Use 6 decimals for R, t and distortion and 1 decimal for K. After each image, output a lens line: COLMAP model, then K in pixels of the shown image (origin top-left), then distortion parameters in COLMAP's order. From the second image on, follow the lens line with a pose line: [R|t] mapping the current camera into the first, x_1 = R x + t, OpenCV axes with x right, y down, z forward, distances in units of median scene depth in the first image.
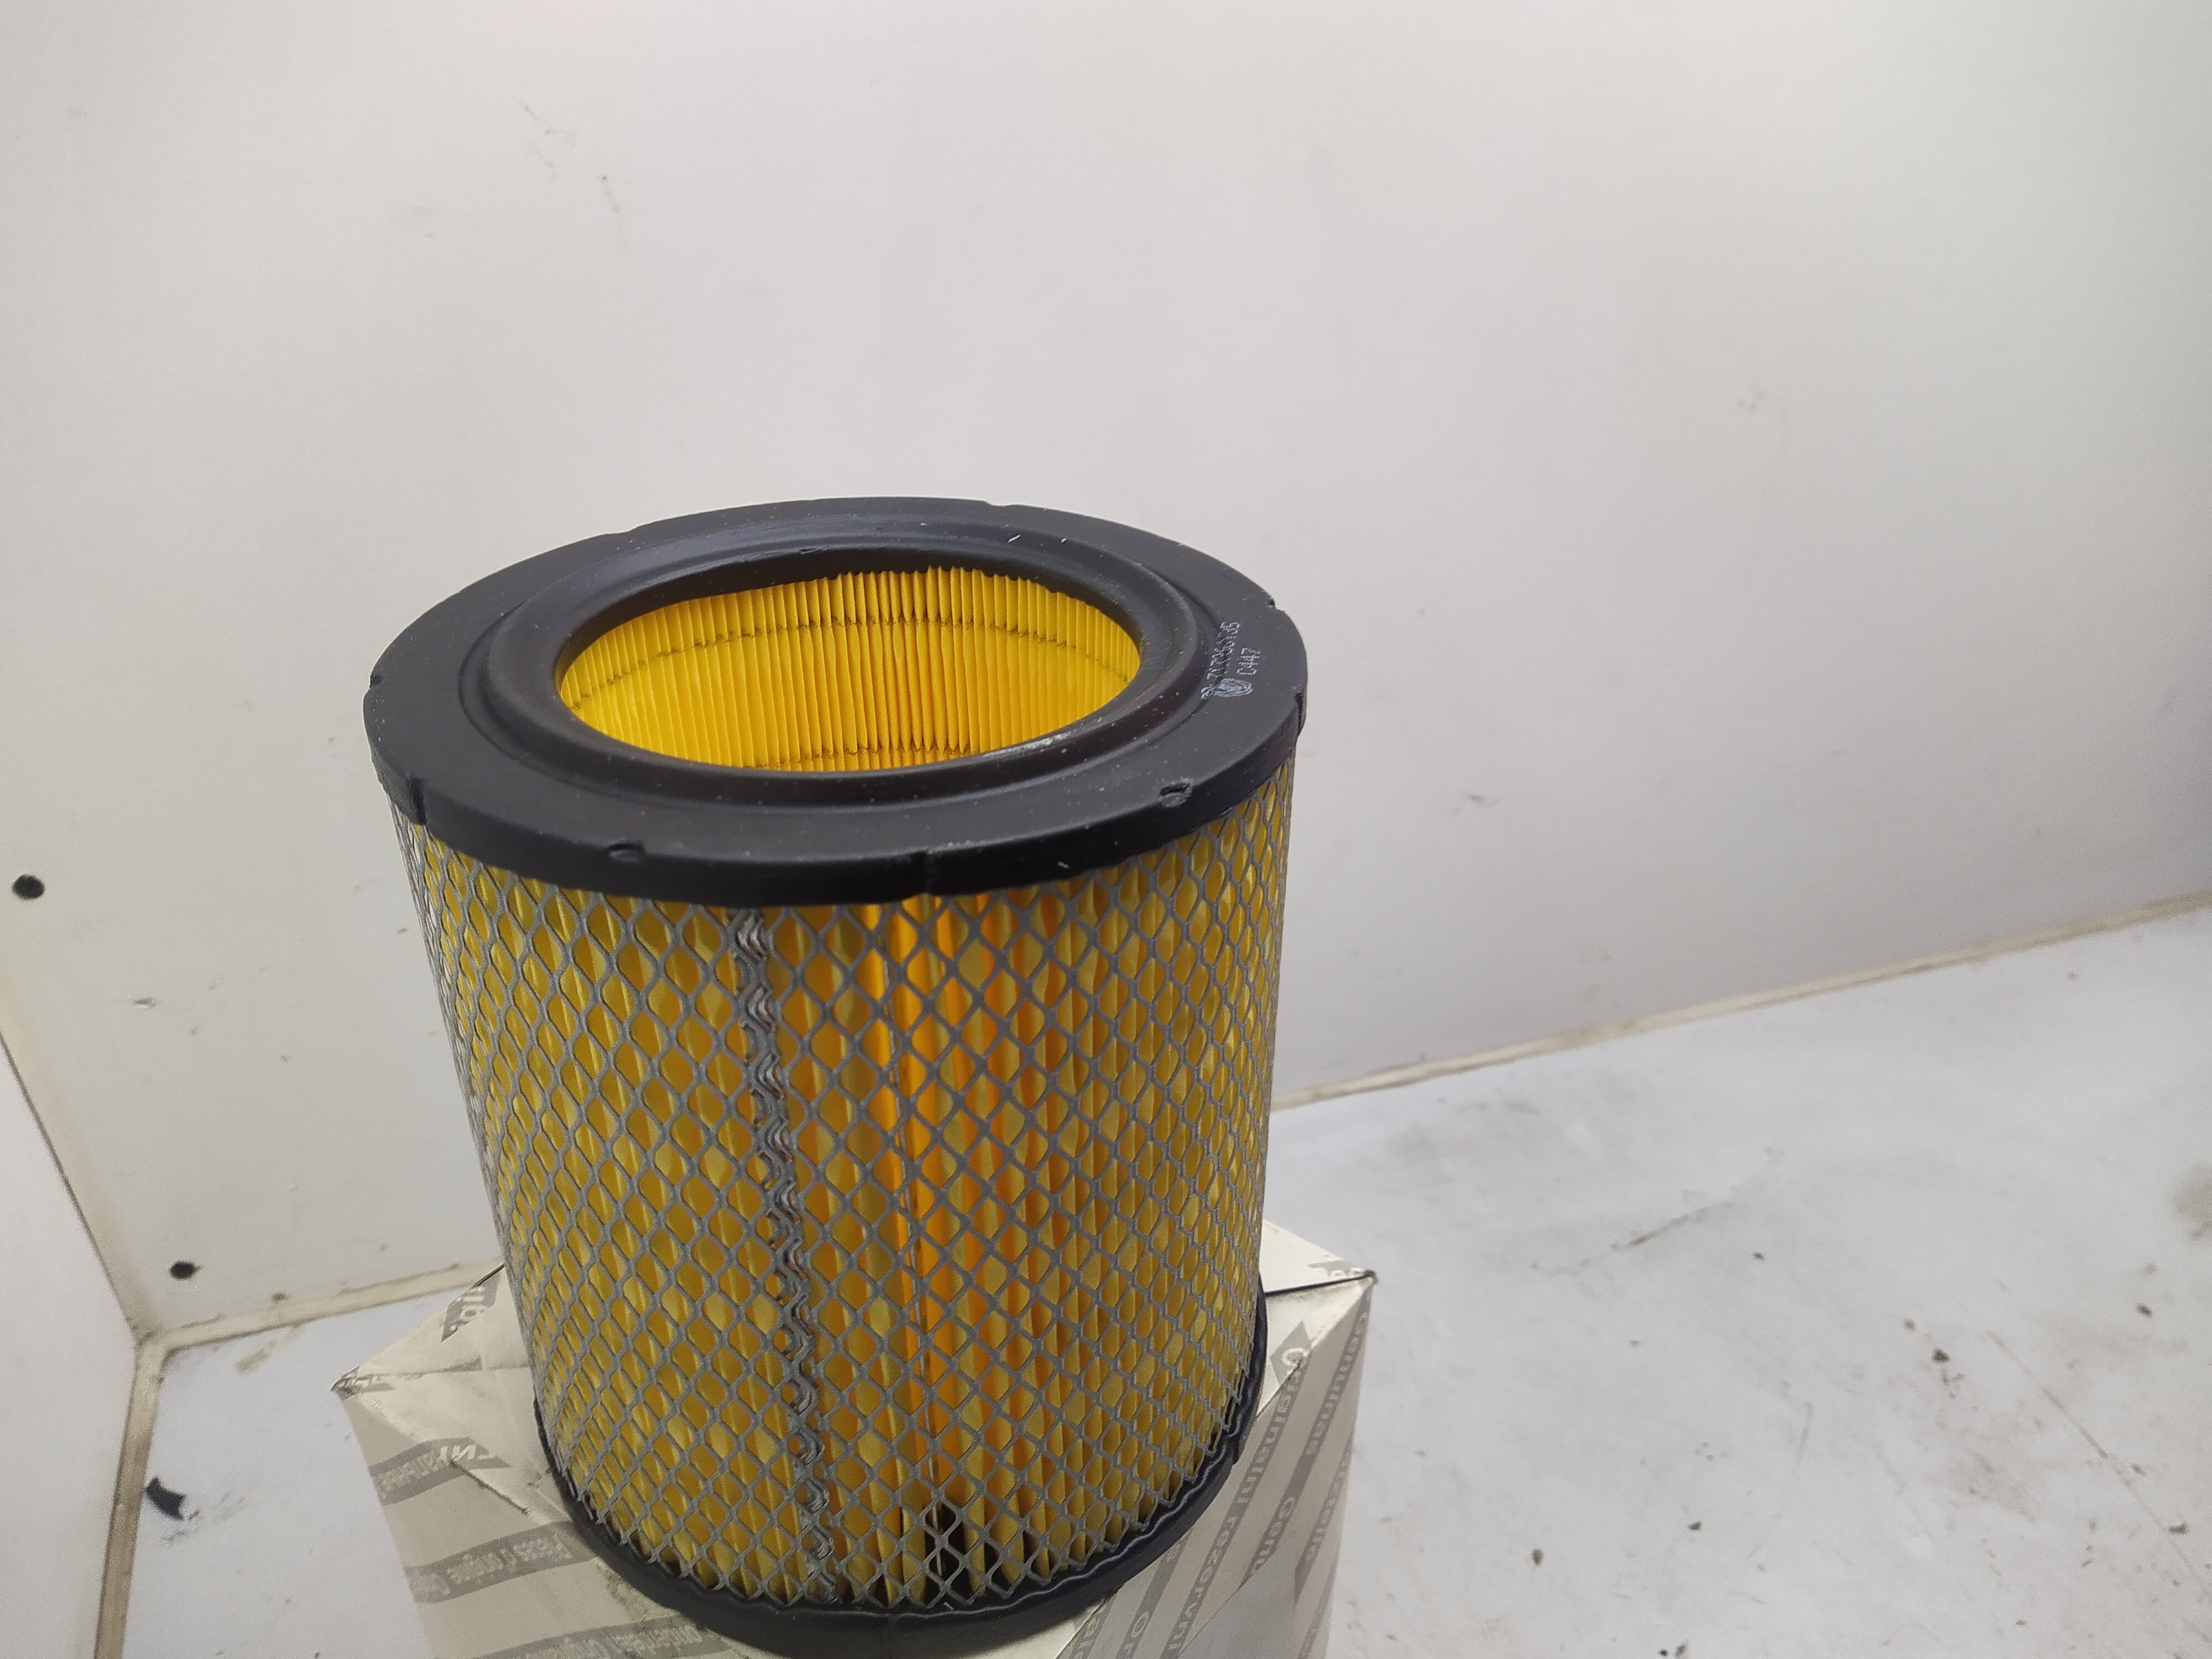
lens RADIAL K [[1672.8, 0, 1106.0], [0, 1672.8, 829.5], [0, 0, 1]] dist [0.056341, -0.061662]
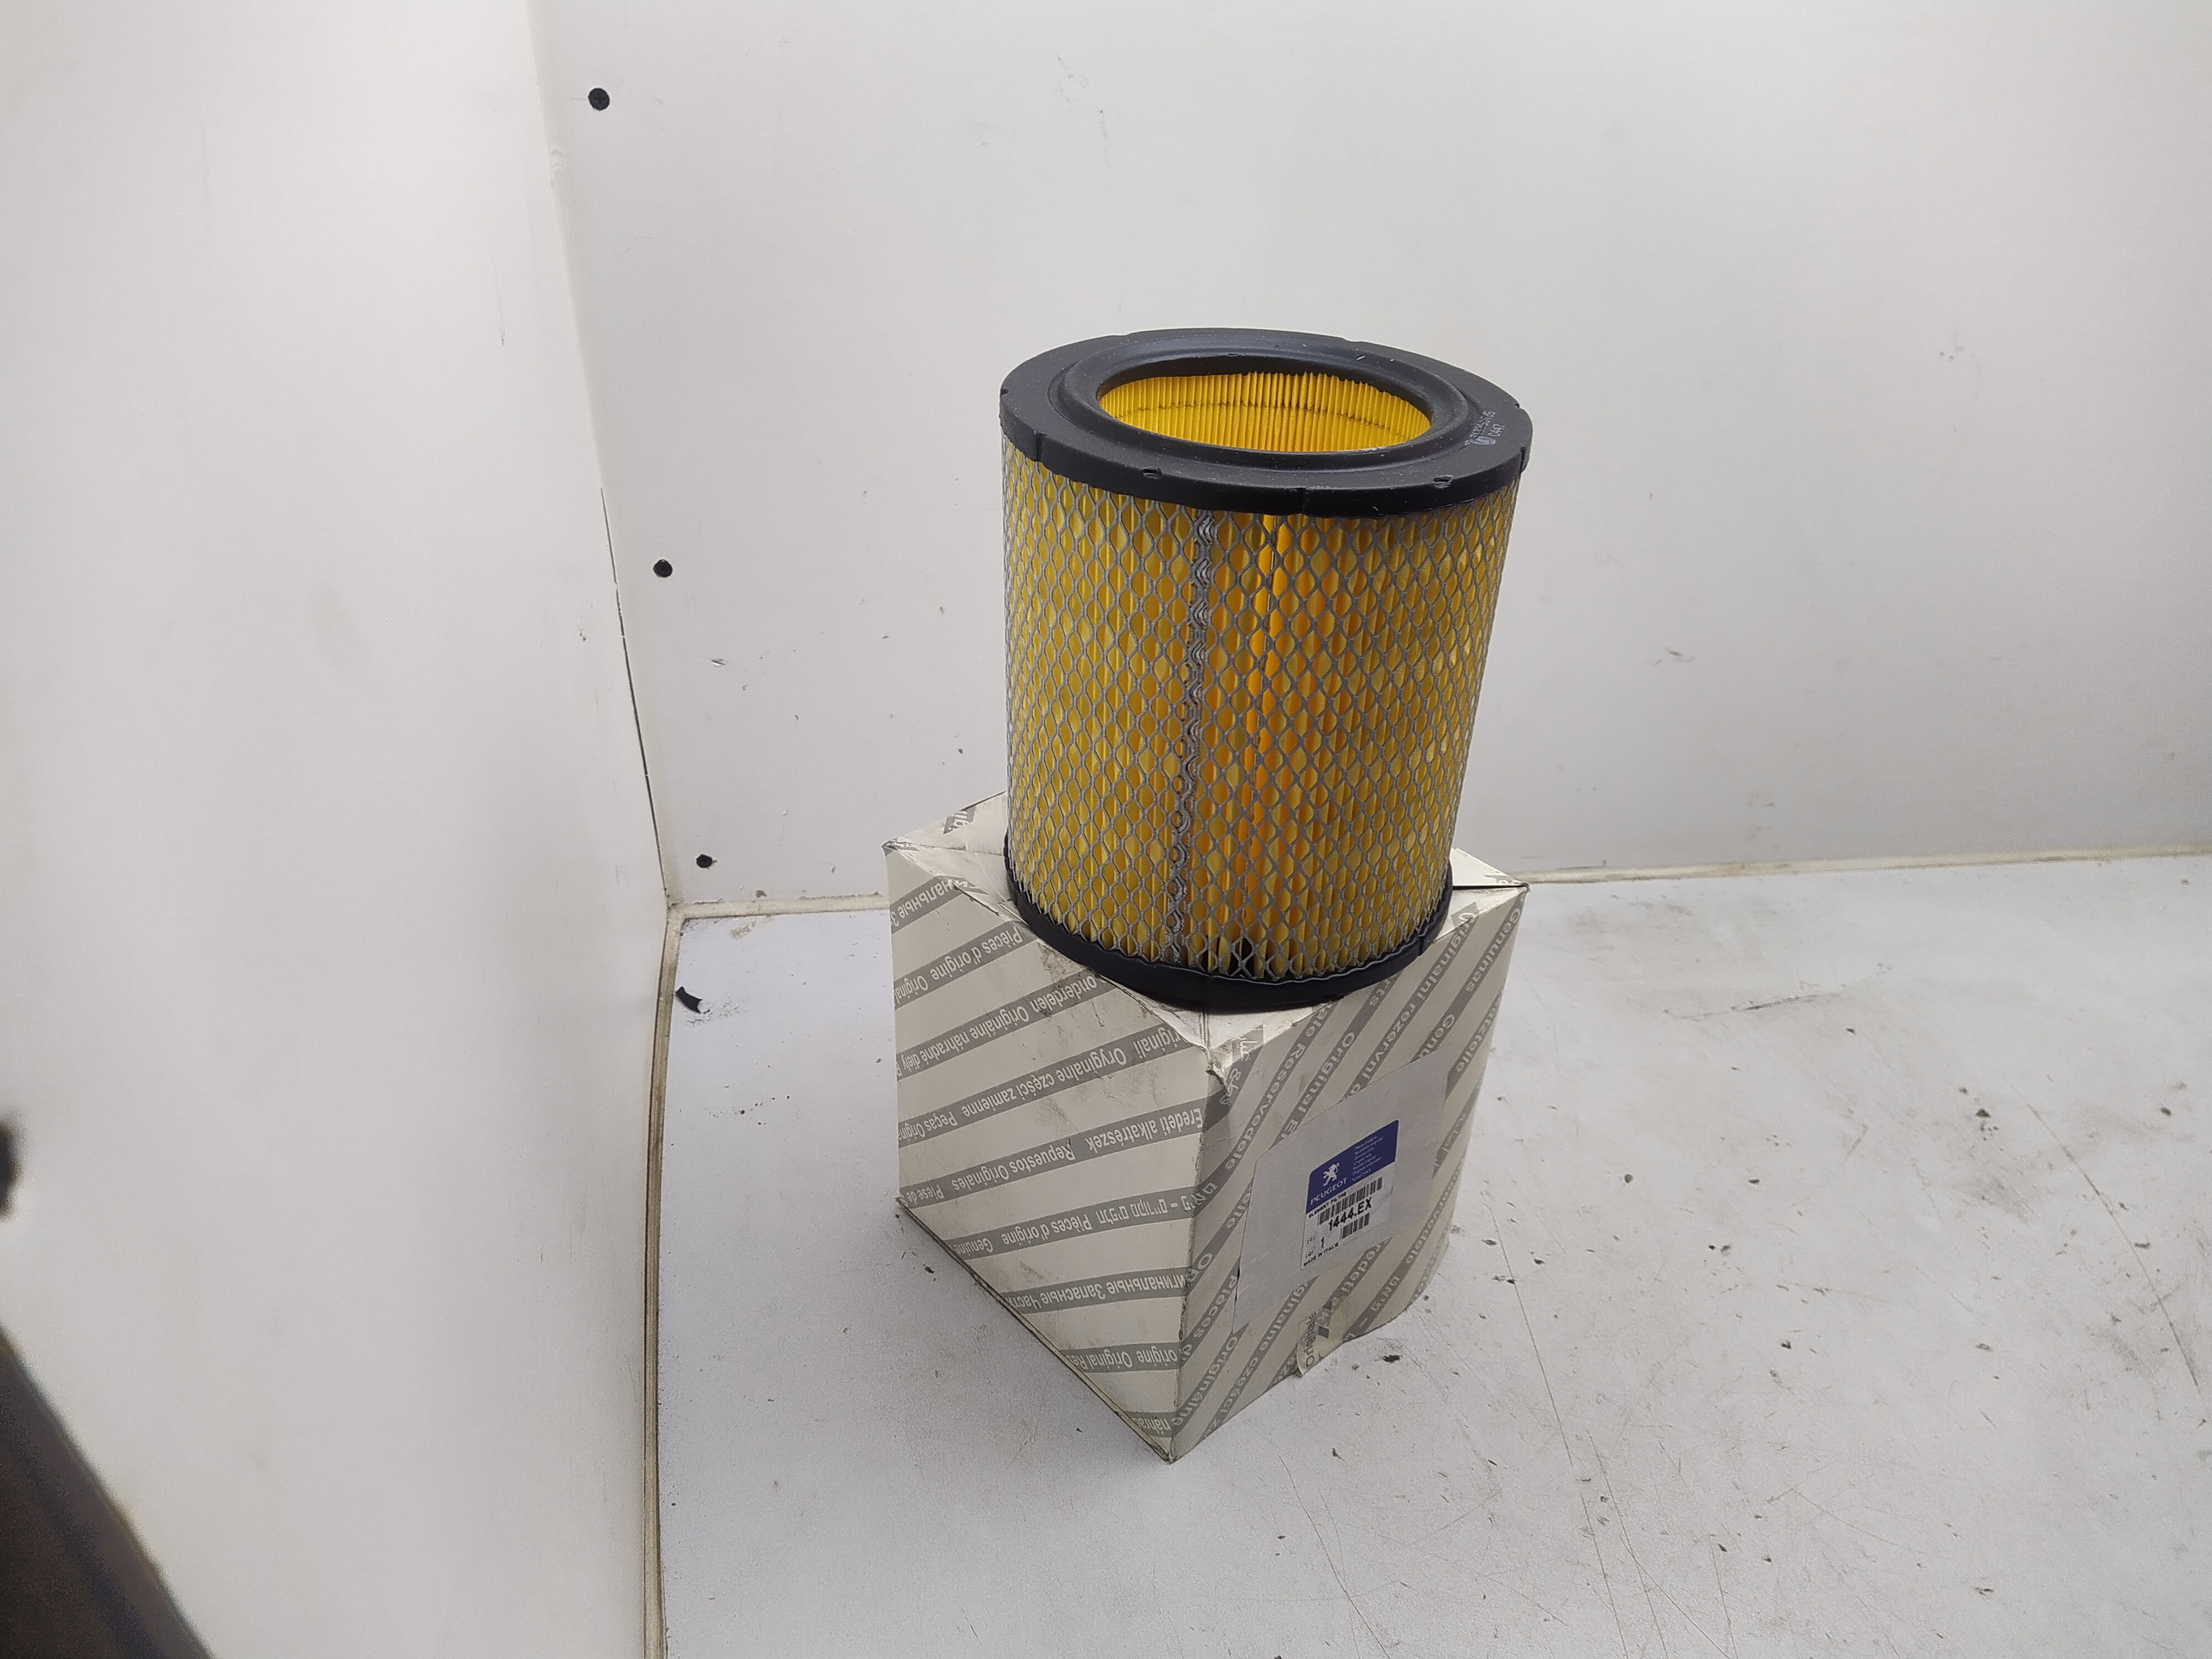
lens RADIAL K [[1642.6, 0, 1109.4], [0, 1642.6, 860.9], [0, 0, 1]] dist [0.113060, -0.149878]
pose [[0.981506, 0.129984, -0.140537, -0.005229], [-0.123908, 0.990972, 0.051196, 0.270977], [0.145923, -0.032835, 0.988751, -0.672242]]
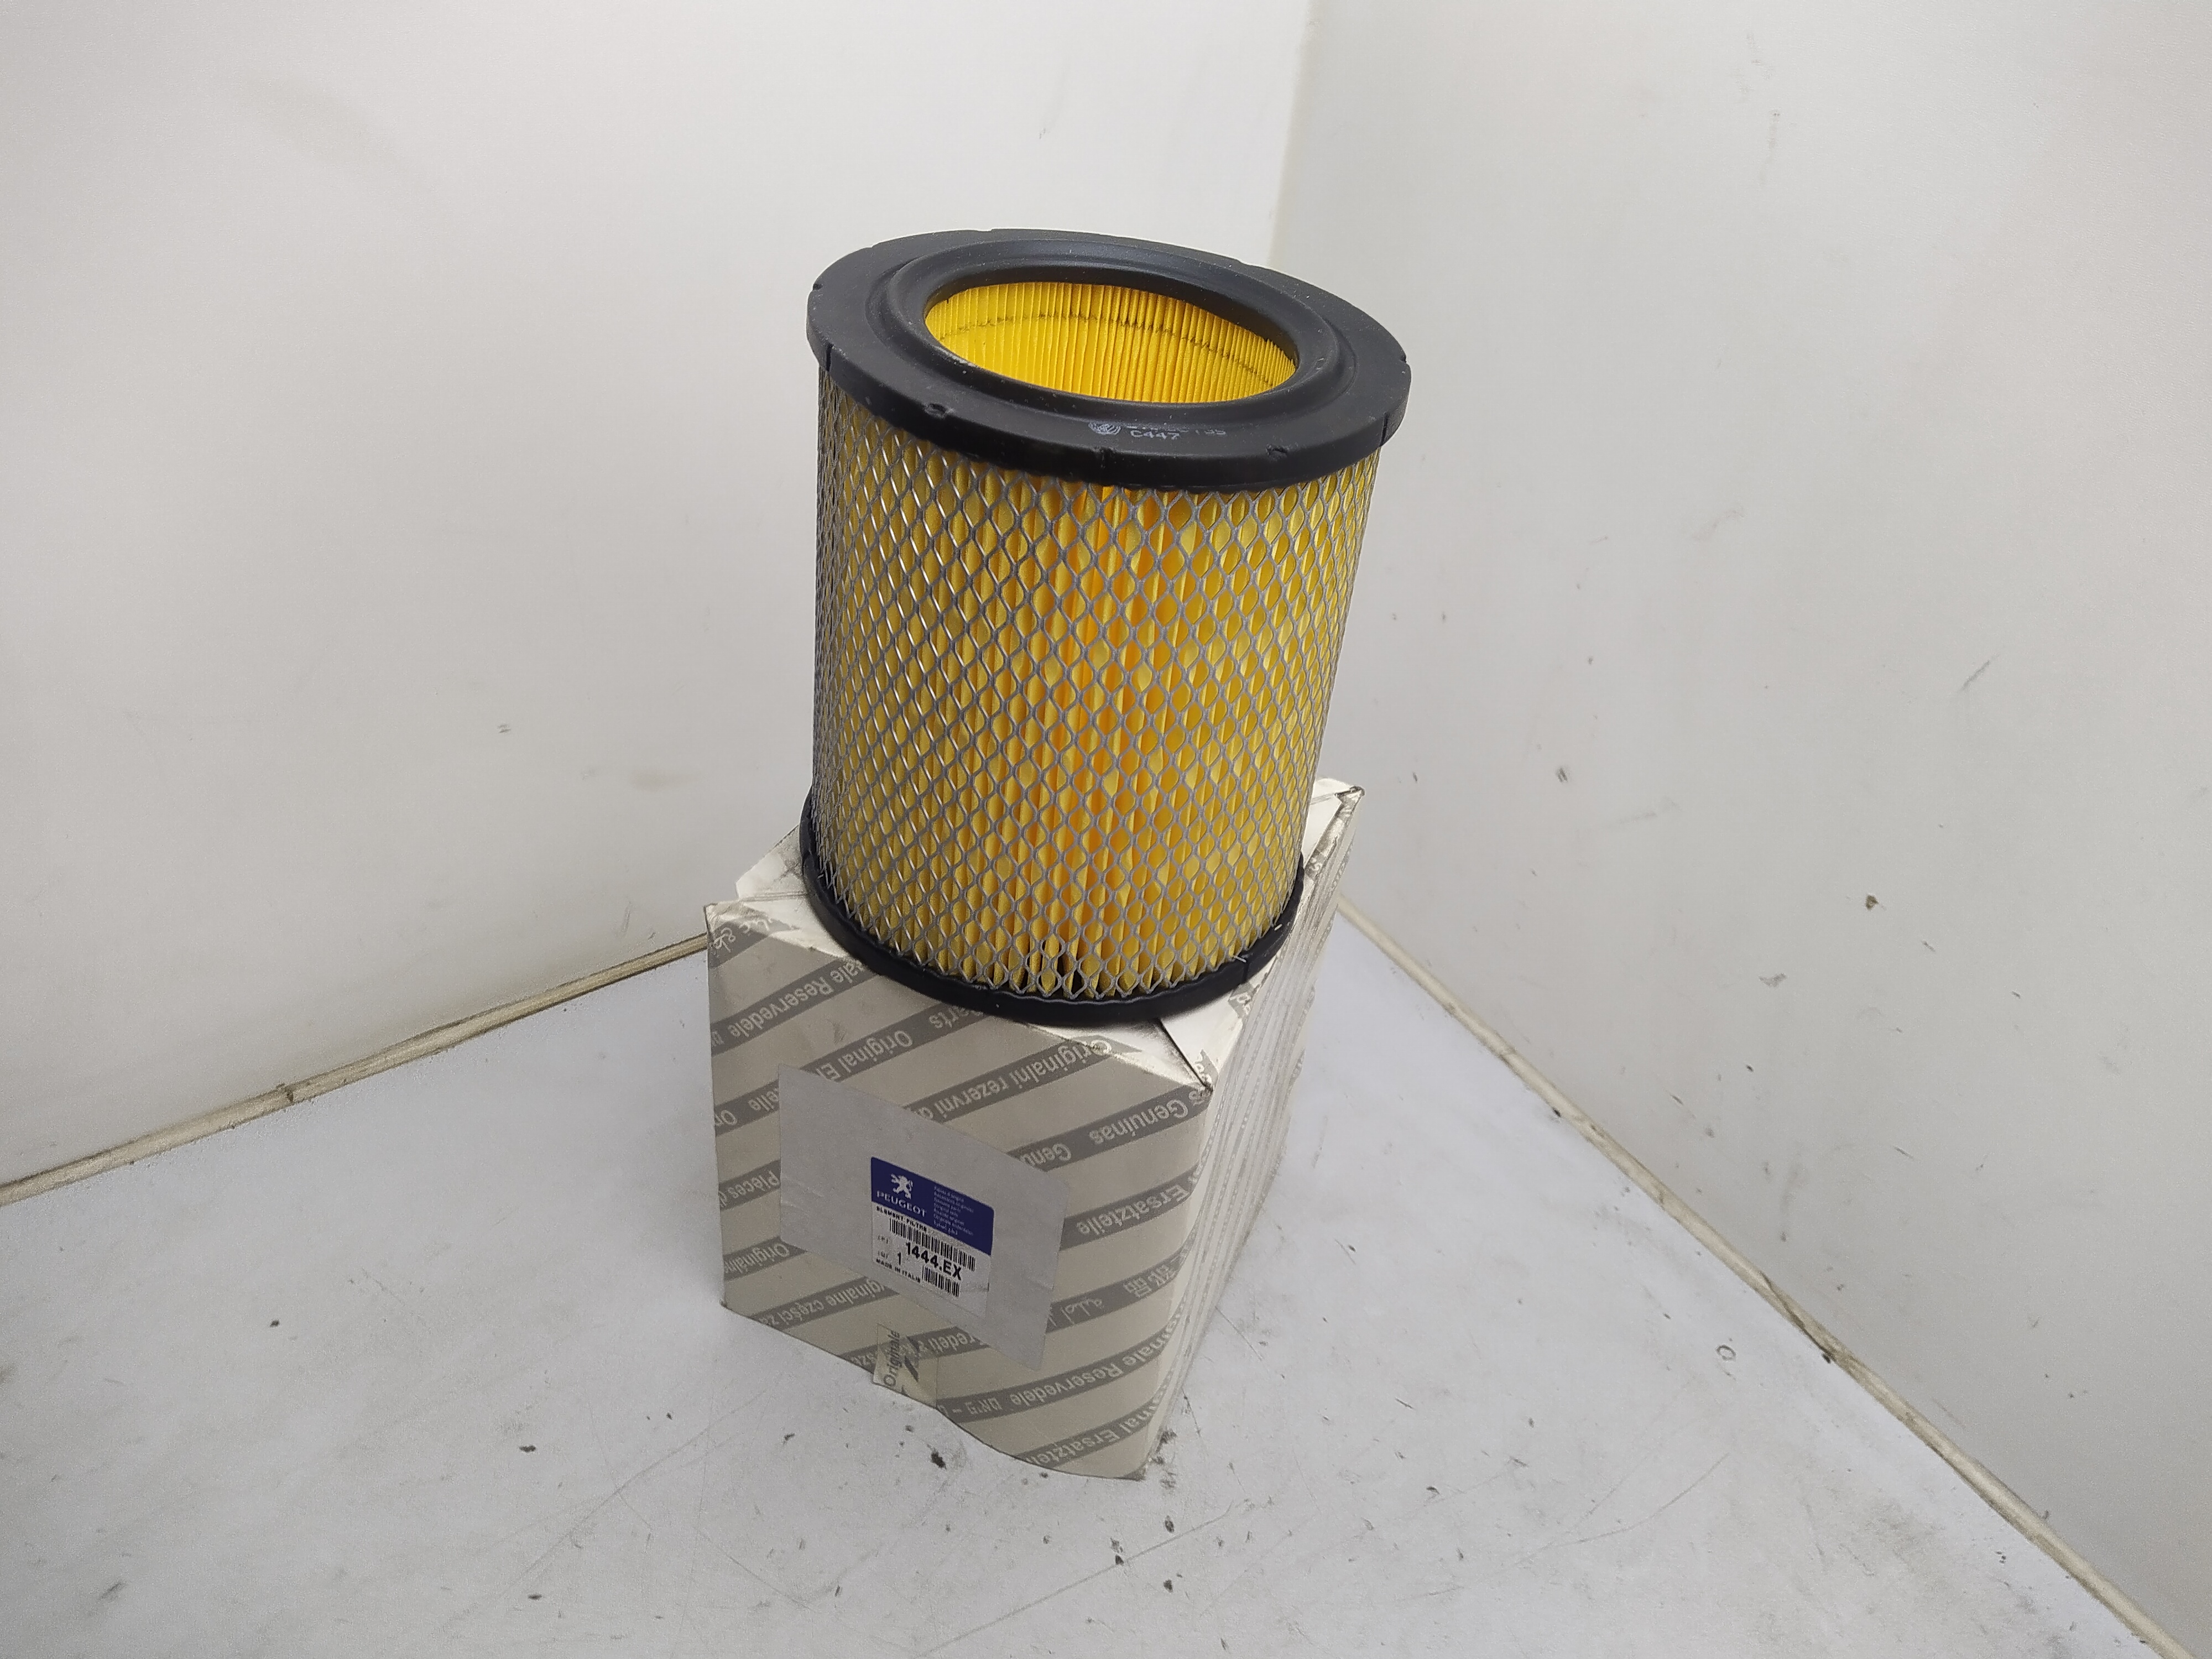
lens RADIAL K [[1705.4, 0, 1115.2], [0, 1705.4, 889.5], [0, 0, 1]] dist [0.124657, -0.163034]
pose [[0.242171, 0.603725, -0.759519, 1.206273], [-0.570280, 0.721893, 0.391984, -0.325378], [0.784942, 0.338211, 0.519114, 0.378440]]
